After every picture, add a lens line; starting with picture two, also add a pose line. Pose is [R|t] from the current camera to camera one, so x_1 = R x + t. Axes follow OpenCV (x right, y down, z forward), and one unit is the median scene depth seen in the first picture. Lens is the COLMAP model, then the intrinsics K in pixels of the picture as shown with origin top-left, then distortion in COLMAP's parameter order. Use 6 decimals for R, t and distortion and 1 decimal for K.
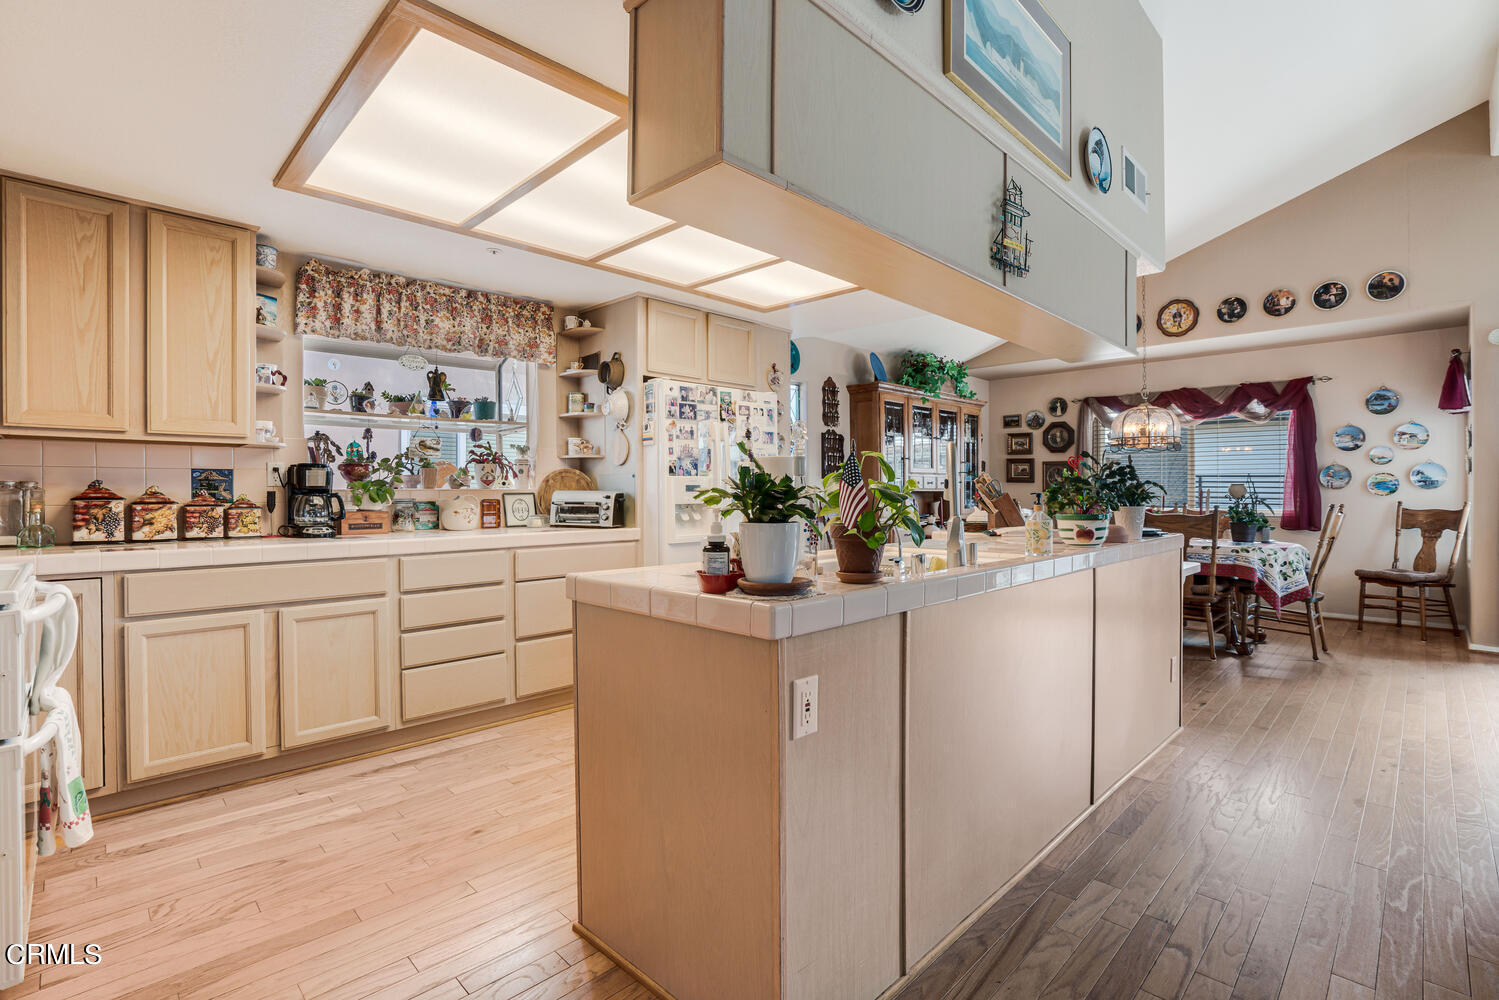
lens RADIAL K [[698.7, 0, 750.5], [0, 698.7, 492.9], [0, 0, 1]] dist [-0.036911, 0.015153]
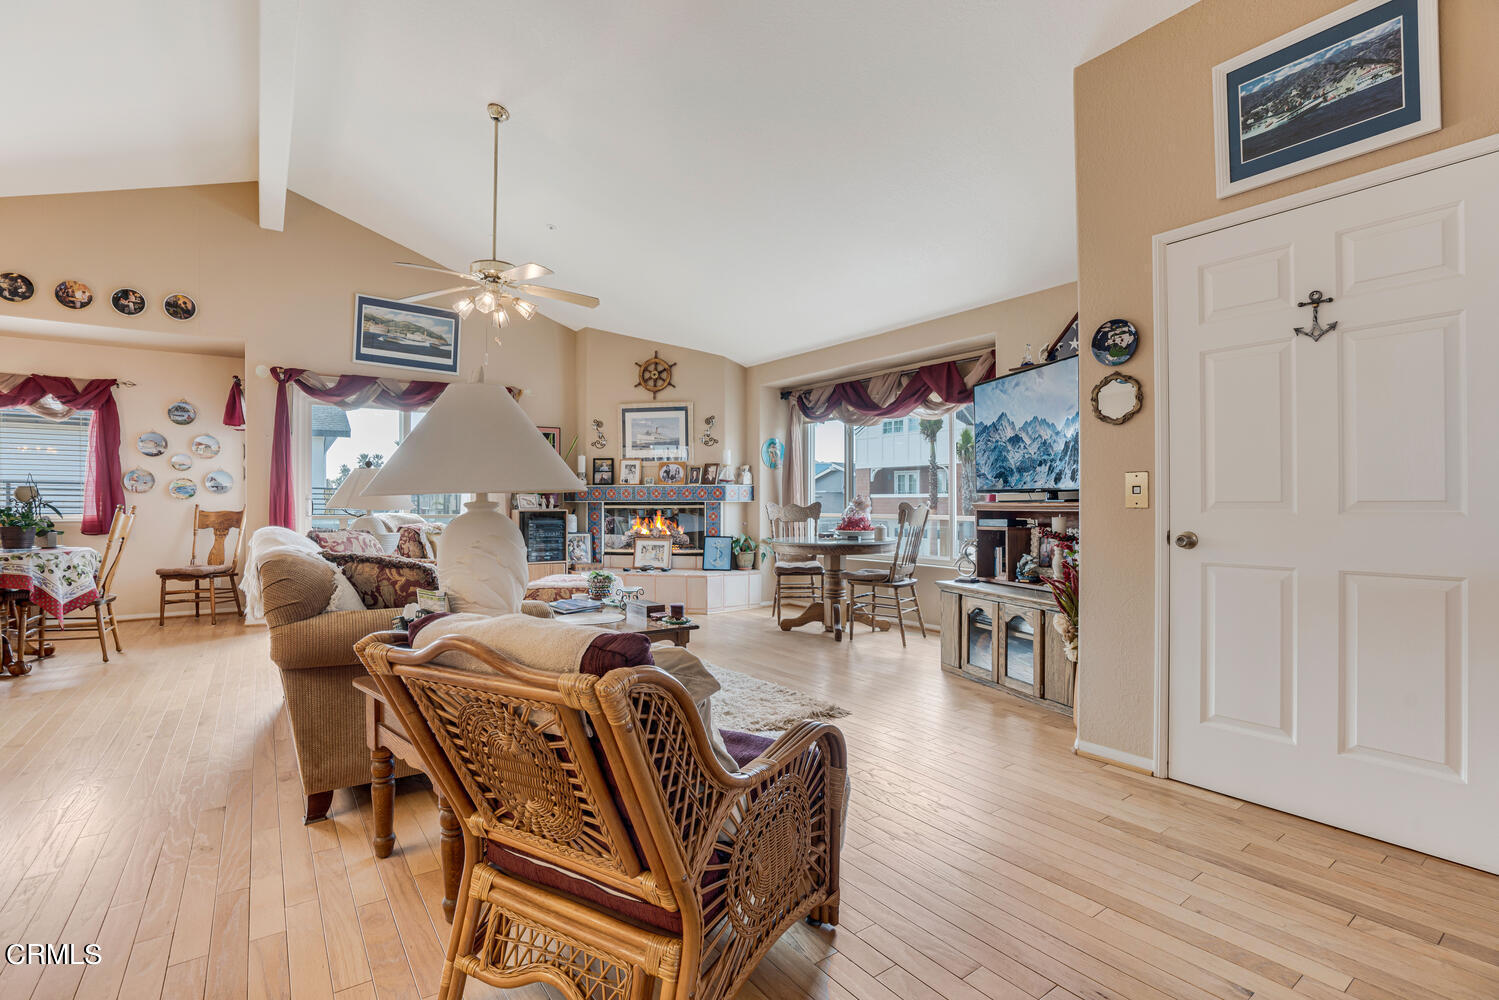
lens RADIAL K [[698.7, 0, 737.4], [0, 698.7, 500.6], [0, 0, 1]] dist [-0.036911, 0.015153]
pose [[0.187125, 0.001076, 0.982335, 0.015810], [0.003474, 0.999992, -0.001757, 0.011717], [-0.982330, 0.003742, 0.187120, -0.075353]]
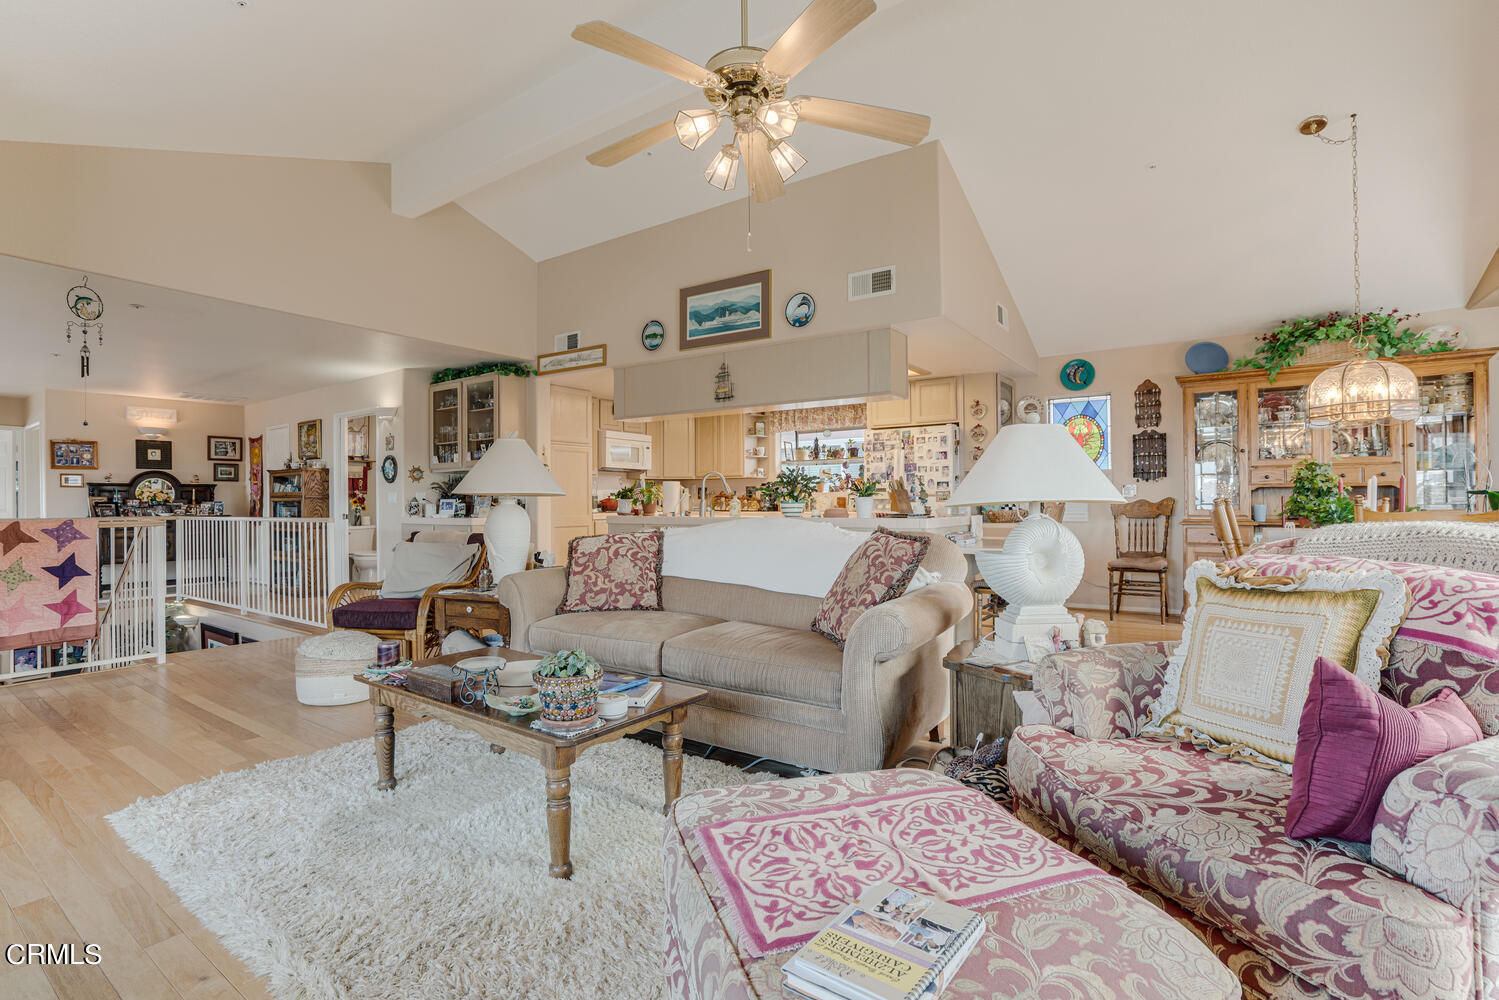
lens RADIAL K [[698.7, 0, 760.6], [0, 698.7, 488.4], [0, 0, 1]] dist [-0.036911, 0.015153]
pose [[0.172851, -0.007503, -0.984919, 1.137934], [0.007724, 0.999951, -0.006261, -0.002323], [0.984918, -0.006525, 0.172901, 0.293910]]
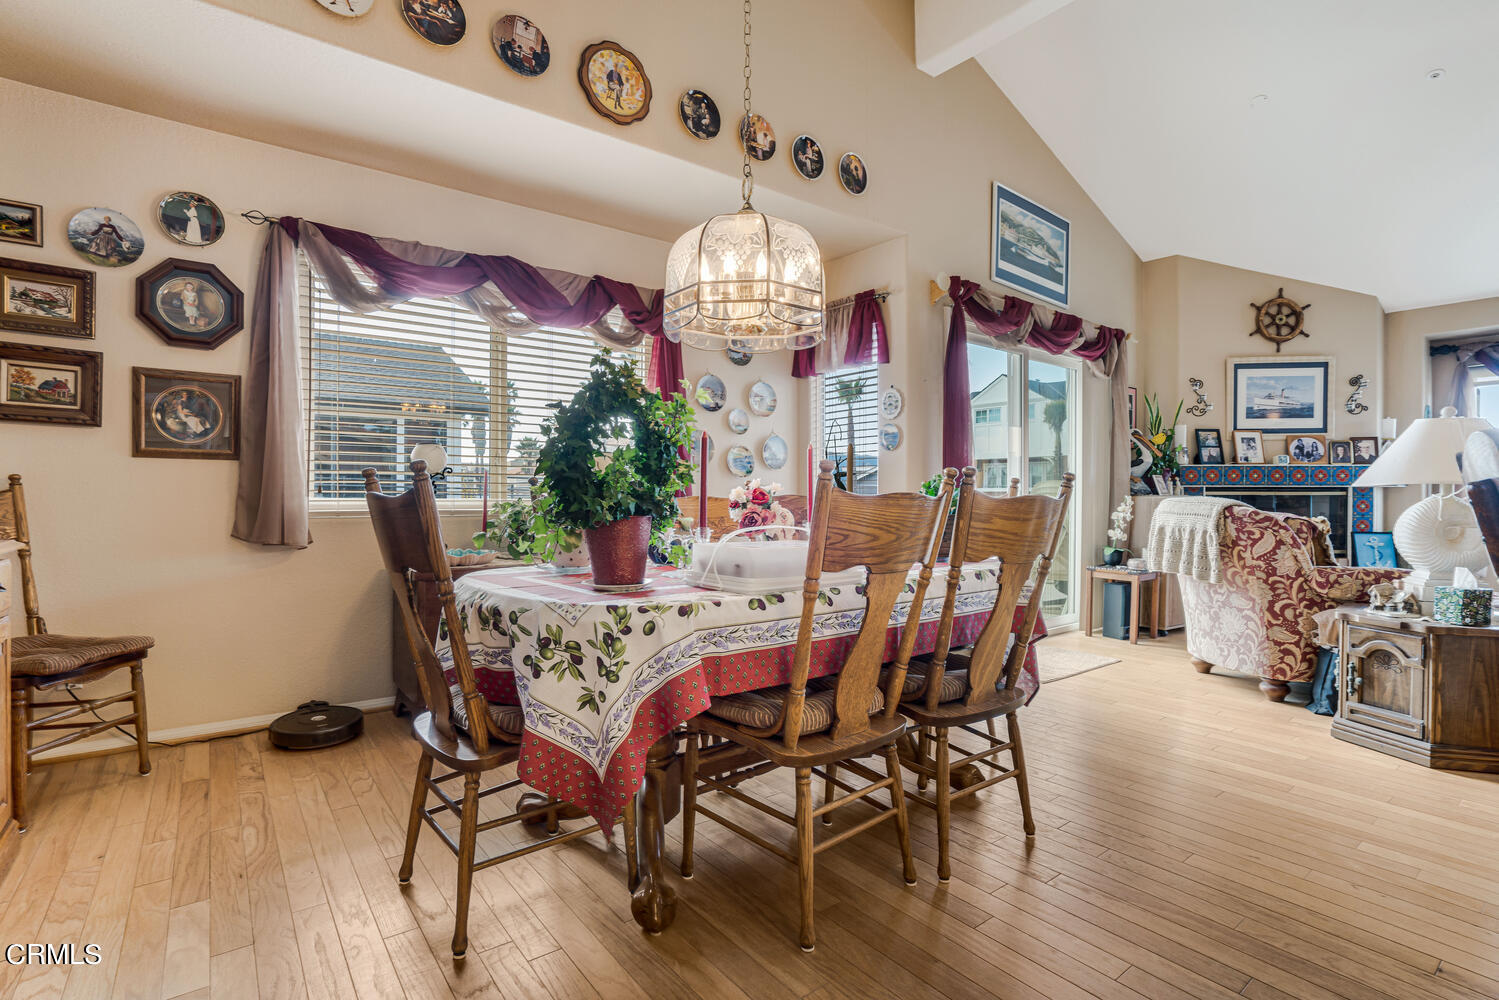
lens RADIAL K [[724.3, 0, 741.3], [0, 724.3, 501.9], [0, 0, 1]] dist [-0.036661, 0.009211]
pose [[0.133873, -0.006337, 0.990978, 0.169292], [-0.000593, 0.999979, 0.006475, 0.025863], [-0.990998, -0.001455, 0.133866, 0.938080]]
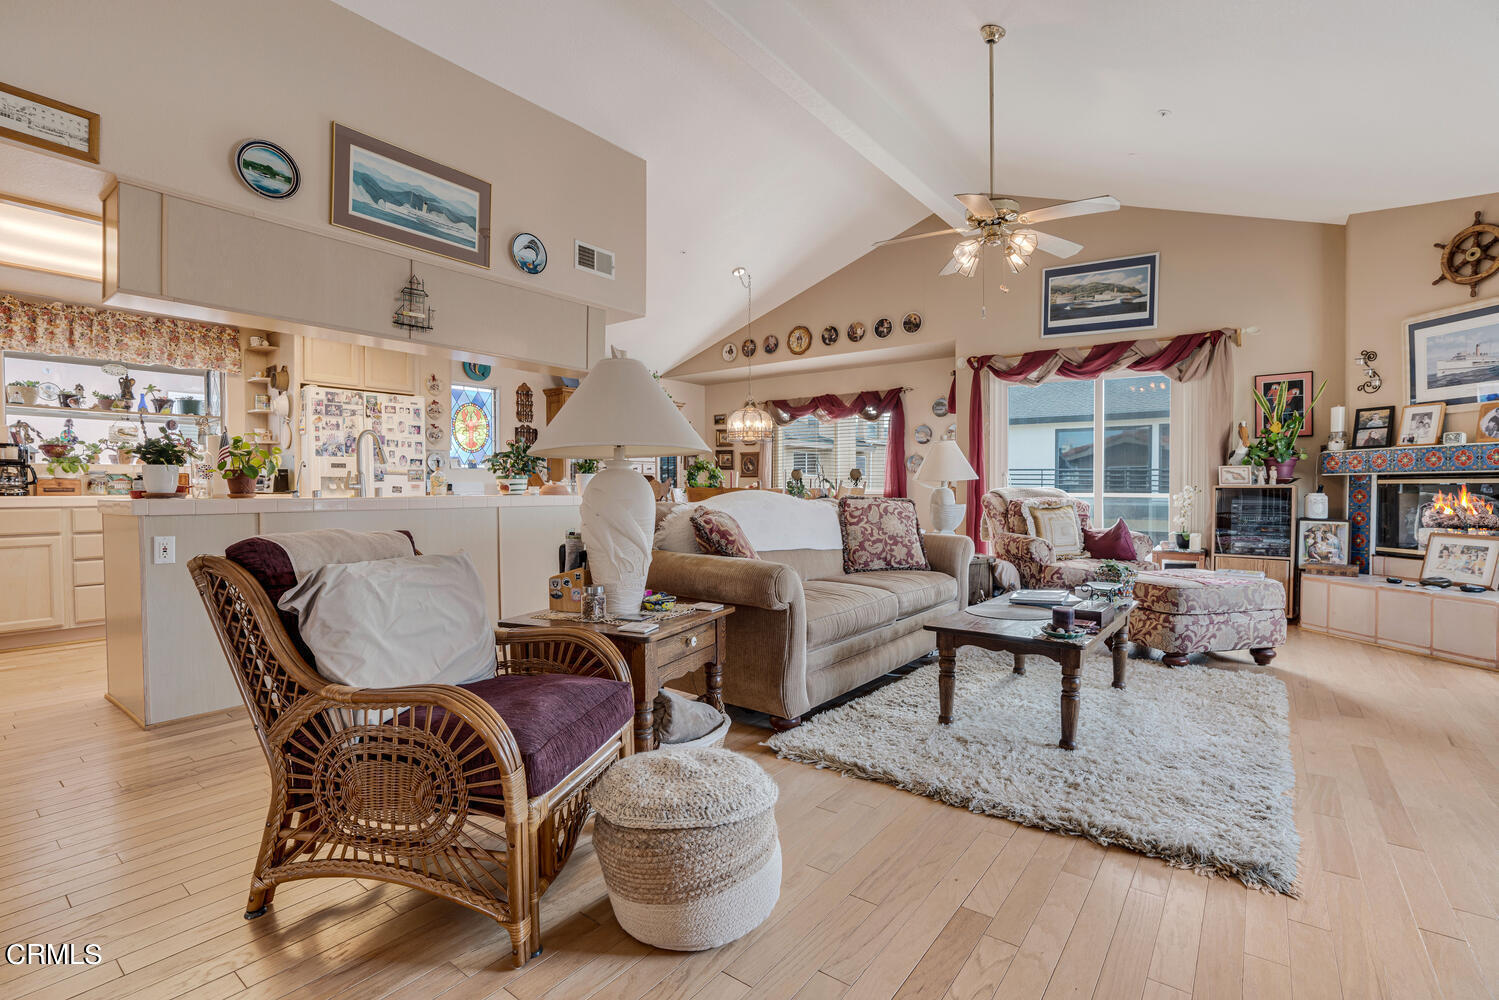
lens RADIAL K [[698.7, 0, 742.9], [0, 698.7, 499.2], [0, 0, 1]] dist [-0.036911, 0.015153]
pose [[0.992467, -0.001839, 0.122496, 0.388384], [0.000245, 0.999915, 0.013028, 0.030089], [-0.122510, -0.012900, 0.992383, -0.321525]]
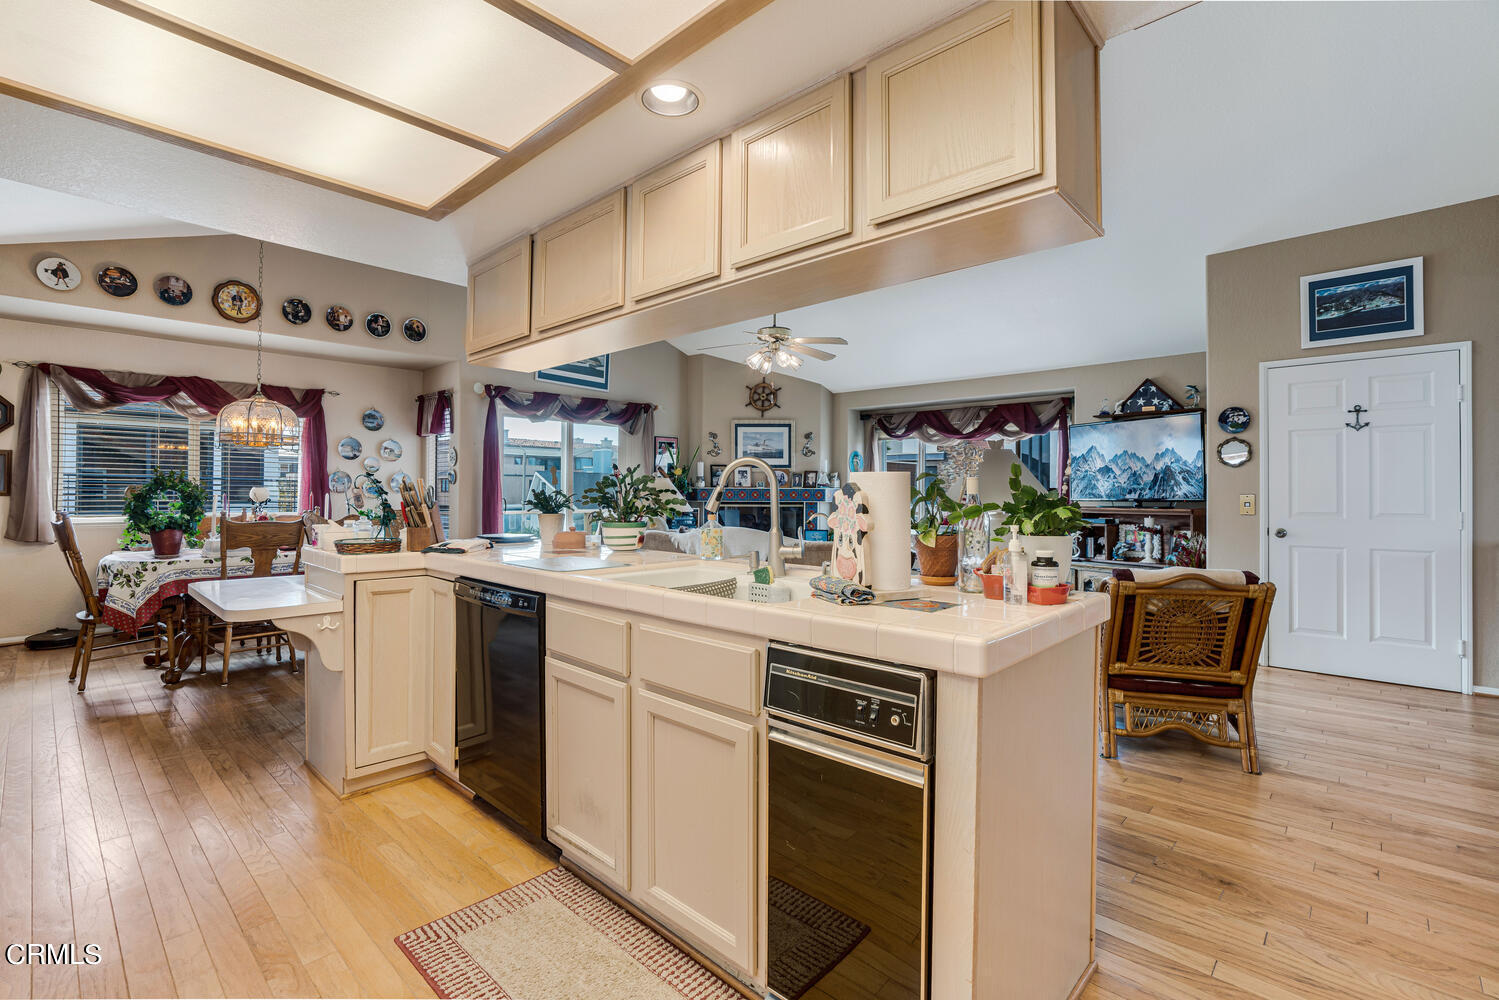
lens RADIAL K [[698.7, 0, 734.4], [0, 698.7, 490.9], [0, 0, 1]] dist [-0.036911, 0.015153]
pose [[-0.013979, 0.001787, 0.999901, -0.307655], [-0.003684, 0.999992, -0.001838, -0.010160], [-0.999896, -0.003709, -0.013972, 0.404644]]
